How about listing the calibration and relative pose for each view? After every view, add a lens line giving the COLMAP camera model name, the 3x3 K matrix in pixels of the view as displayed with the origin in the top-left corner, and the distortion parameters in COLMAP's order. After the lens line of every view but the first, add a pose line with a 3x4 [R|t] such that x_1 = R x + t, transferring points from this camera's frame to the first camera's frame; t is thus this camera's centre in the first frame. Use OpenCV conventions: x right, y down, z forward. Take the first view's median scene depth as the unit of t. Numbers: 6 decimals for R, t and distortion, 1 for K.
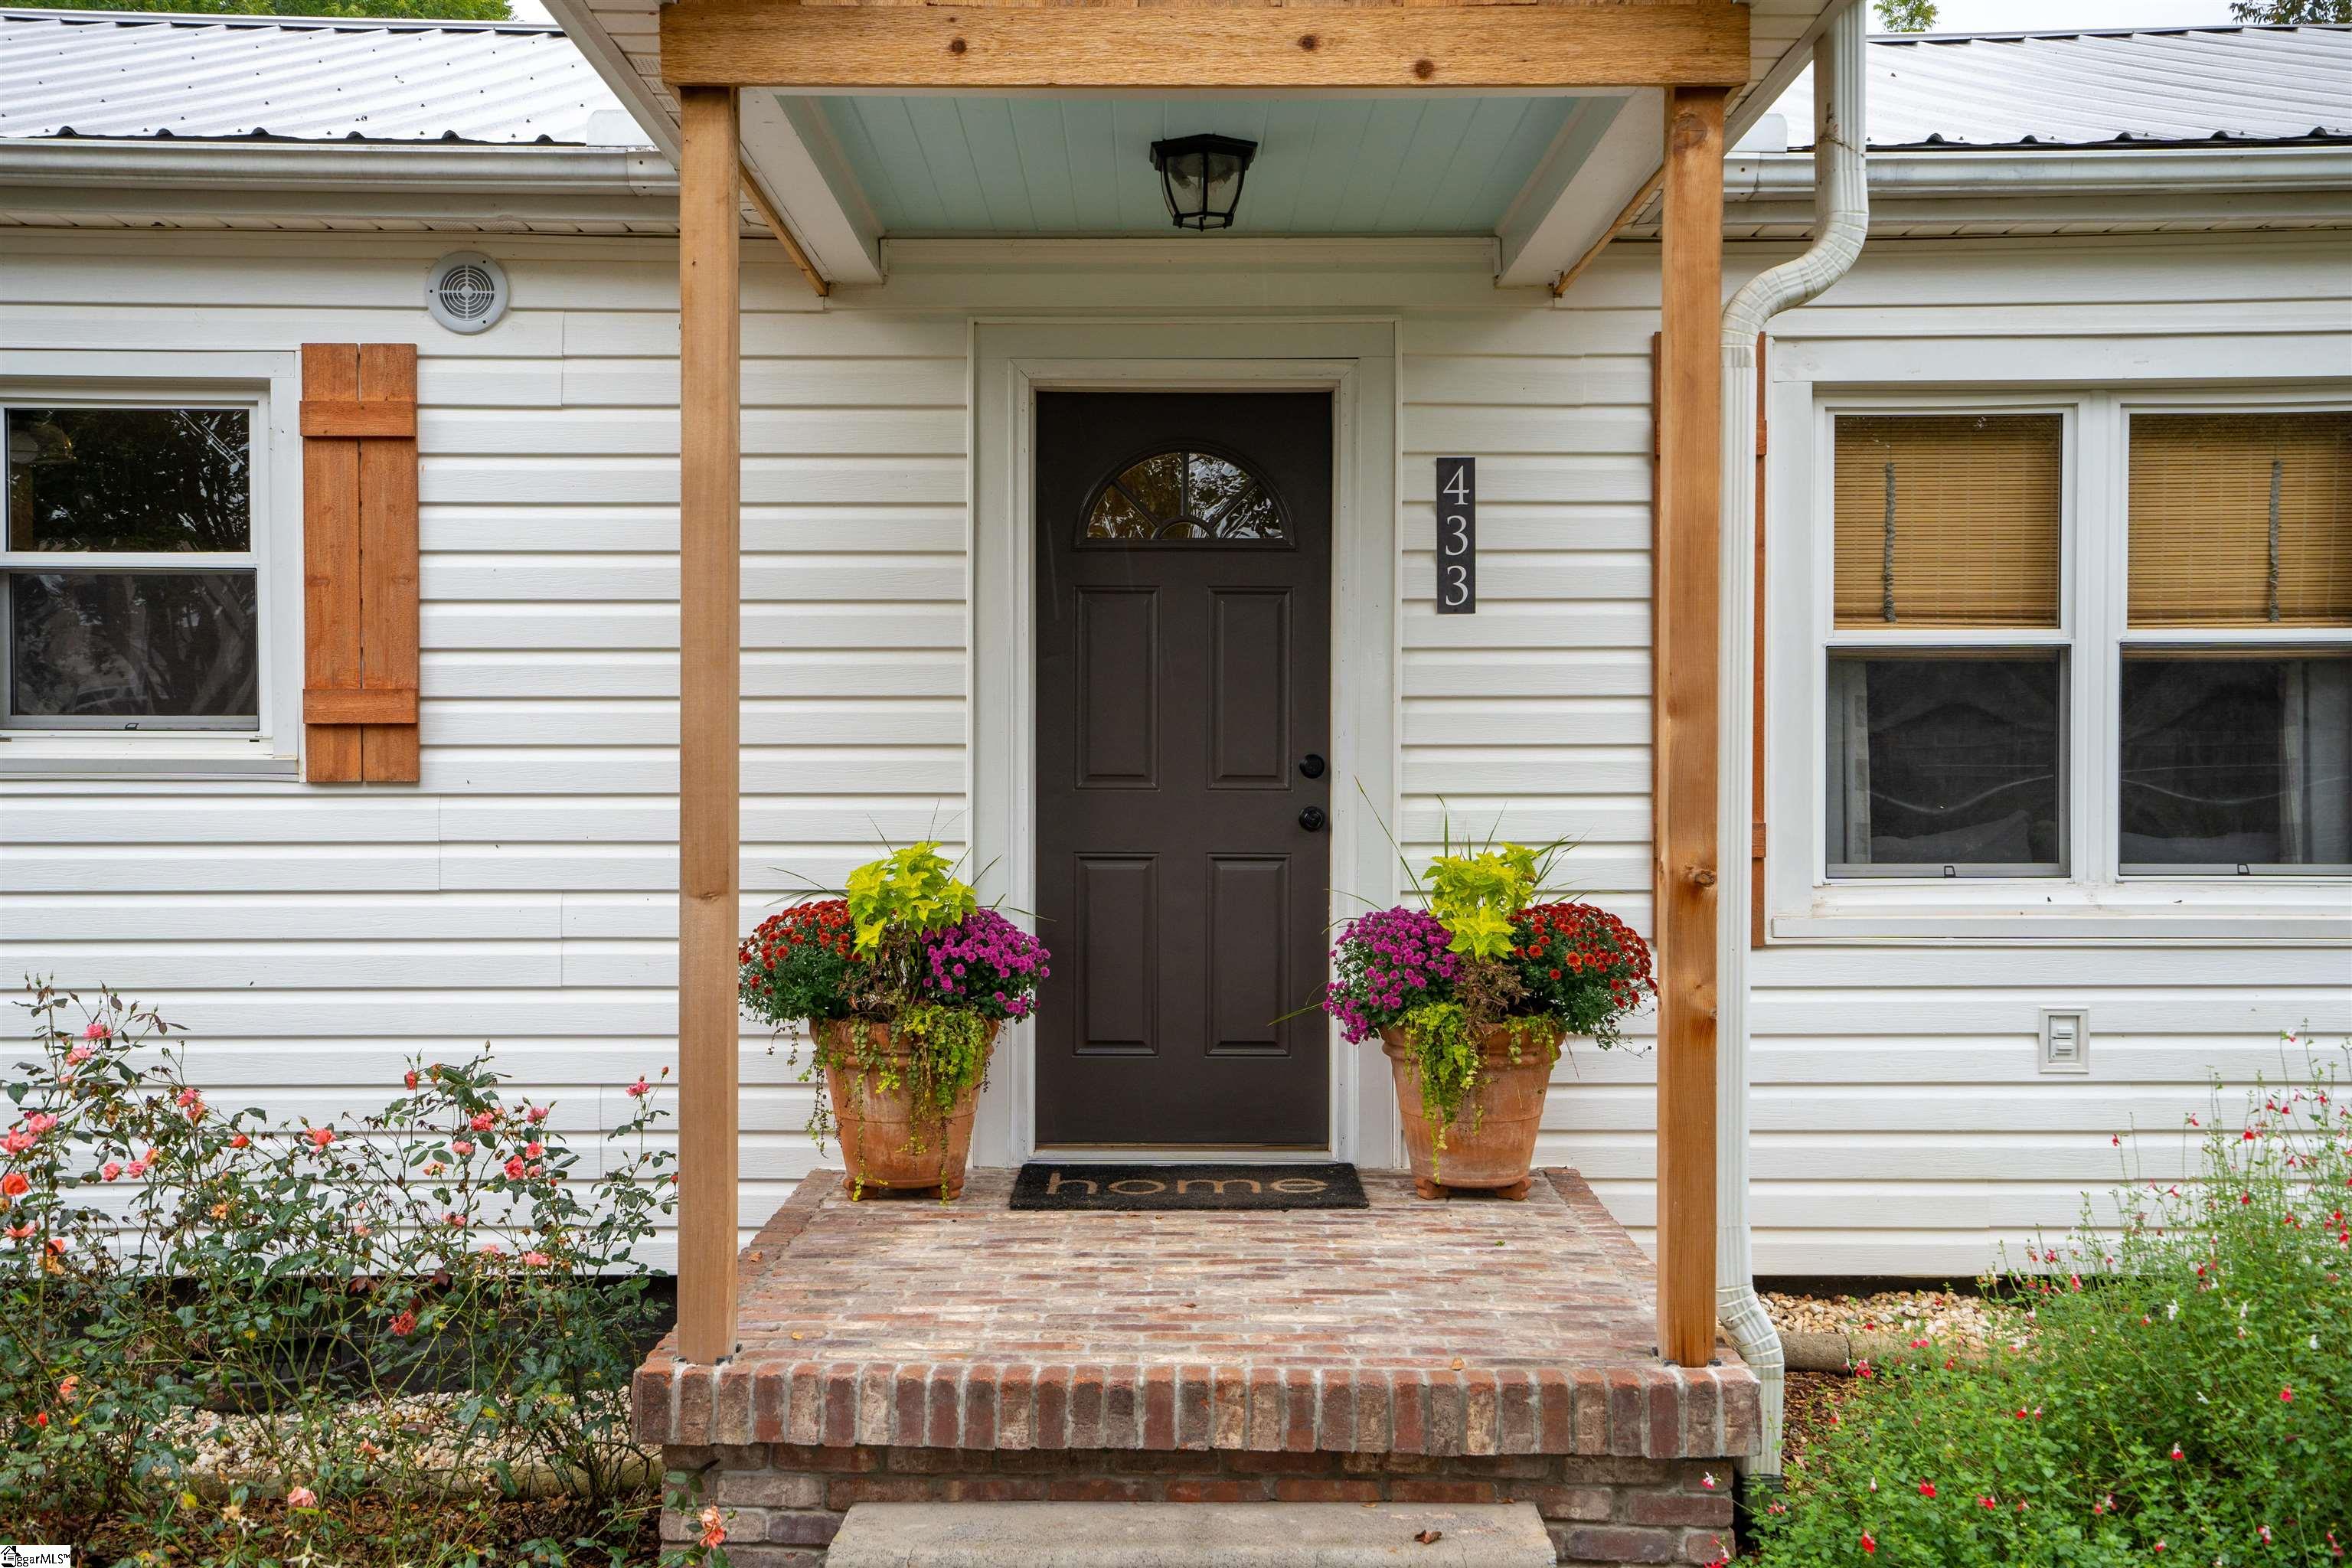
lens RADIAL K [[2336.6, 0, 1170.8], [0, 2336.6, 778.8], [0, 0, 1]] dist [0.081794, 0.000000]
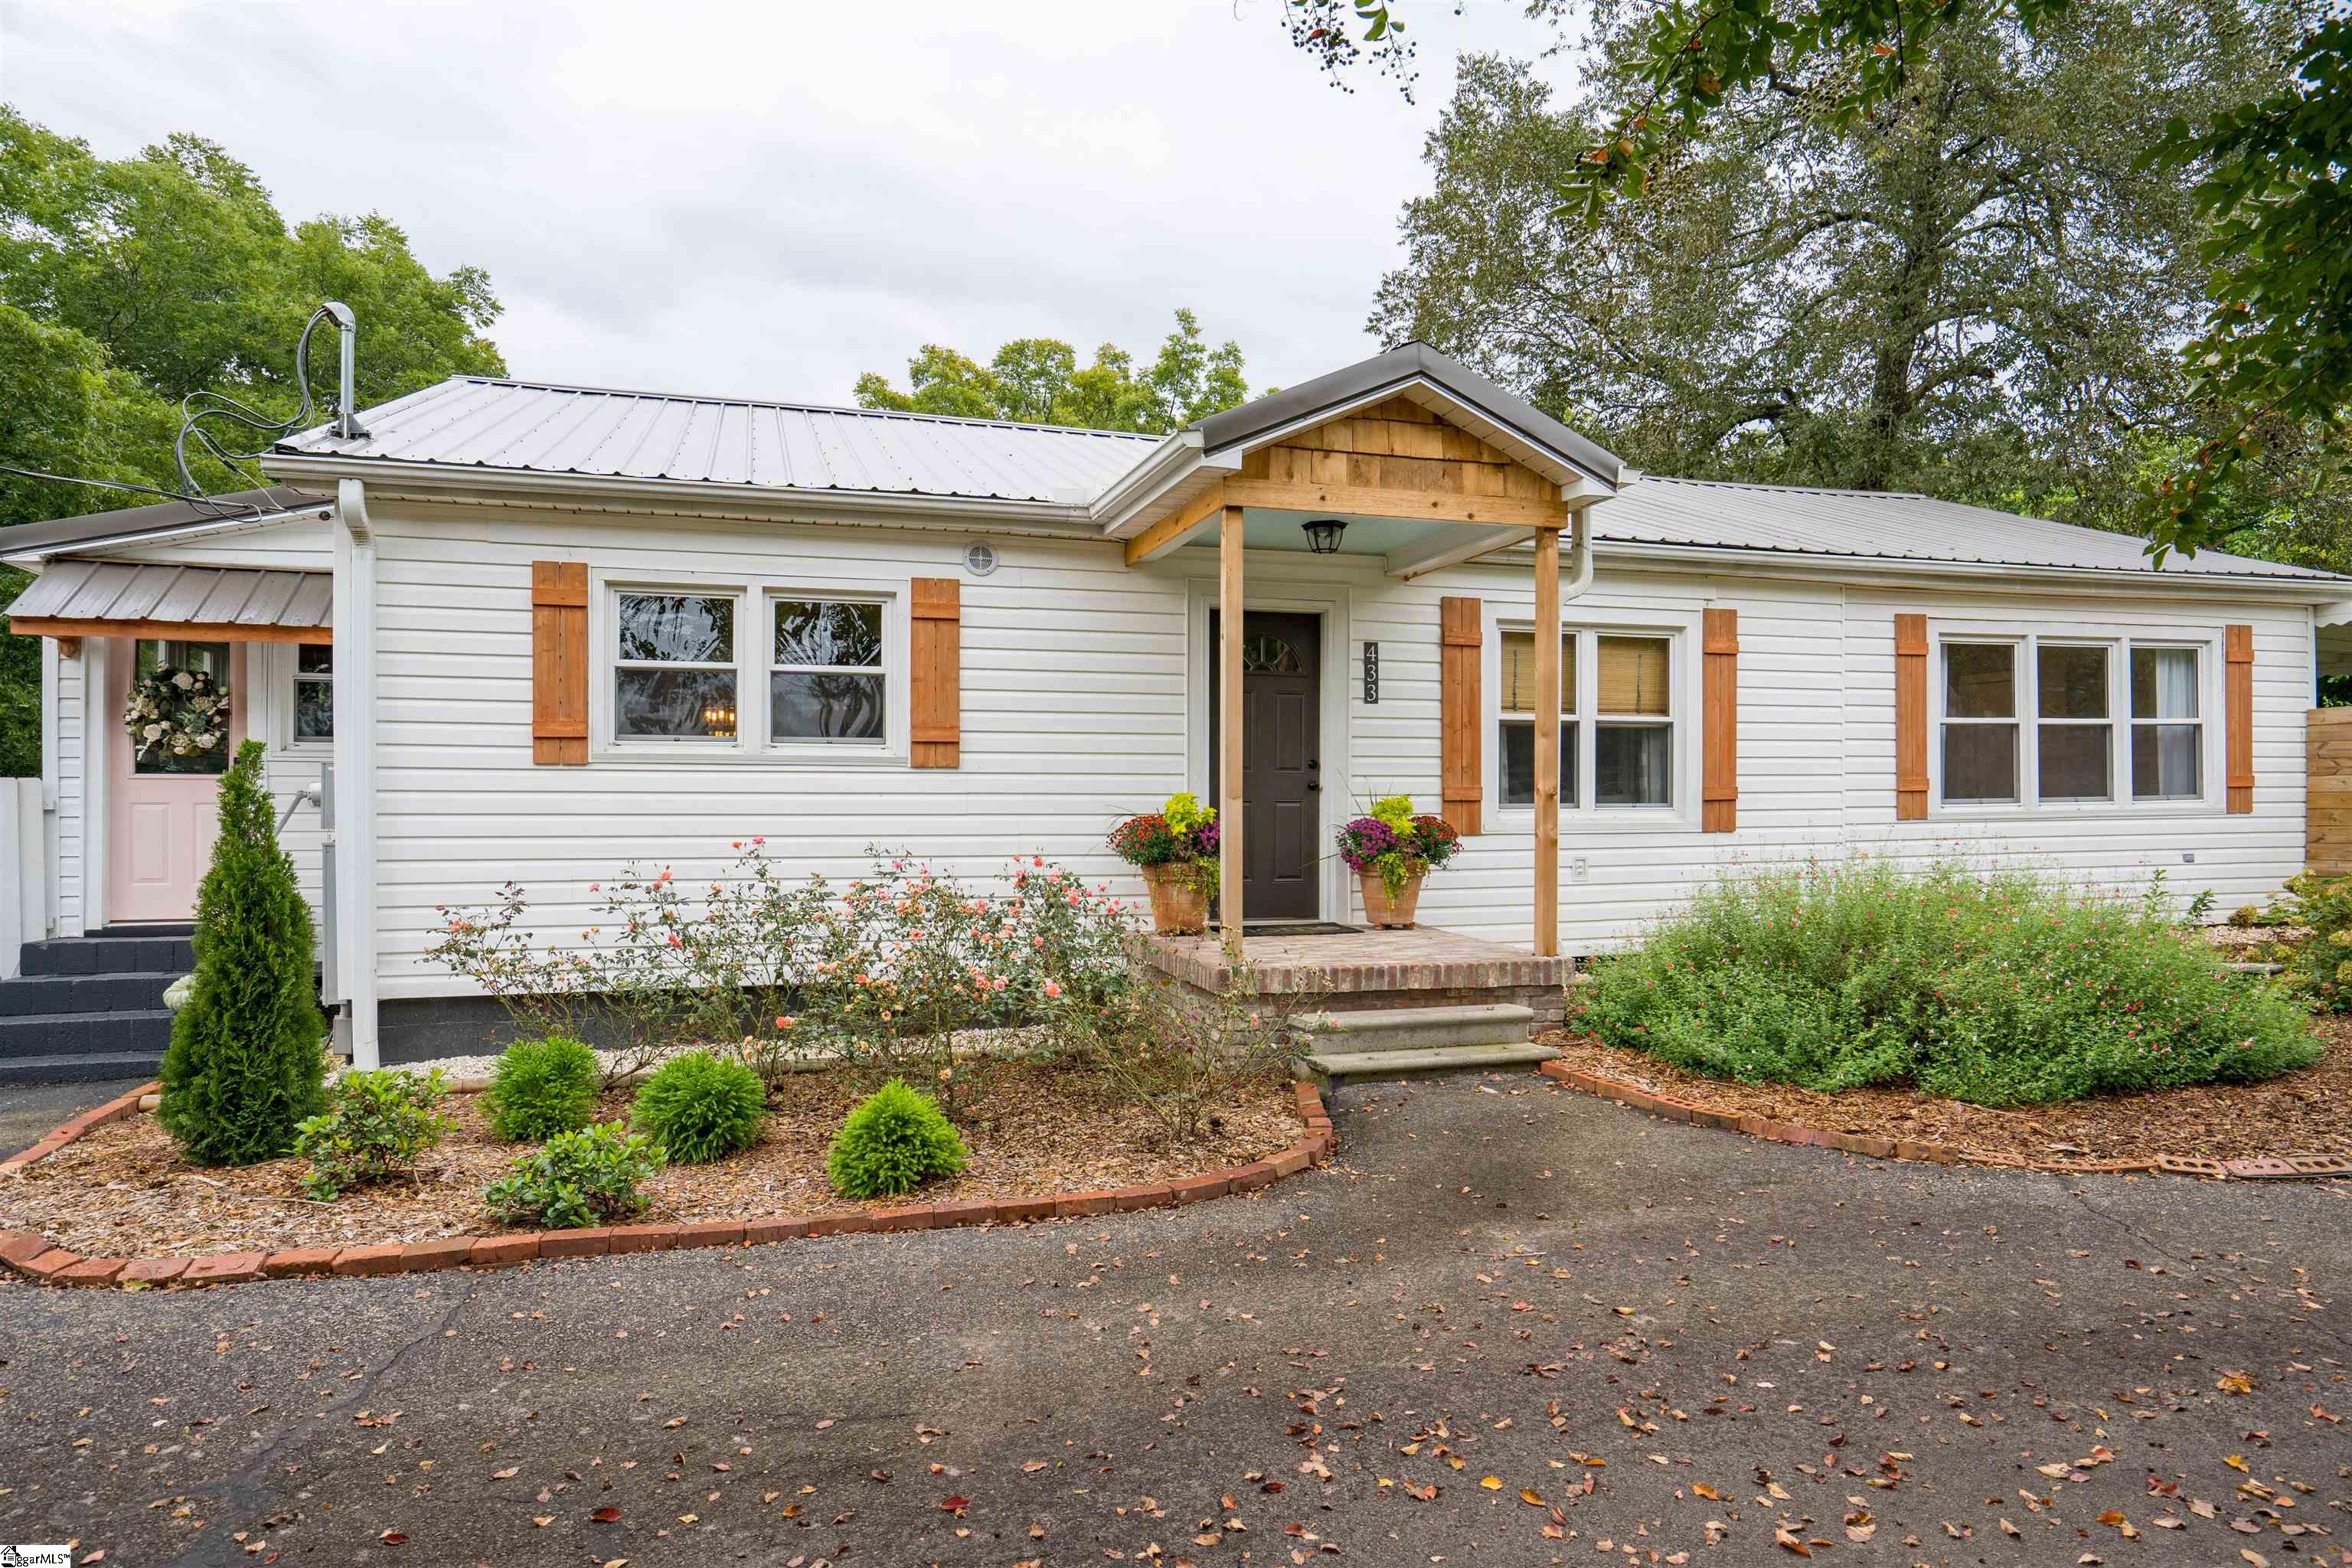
lens RADIAL K [[1419.6, 0, 1181.9], [0, 1419.6, 802.0], [0, 0, 1]] dist [-0.002003, 0.009023]
pose [[0.956103, 0.001019, 0.293029, -0.522171], [0.001312, 0.999969, -0.007759, 0.047130], [-0.293027, 0.007803, 0.956072, -0.403514]]
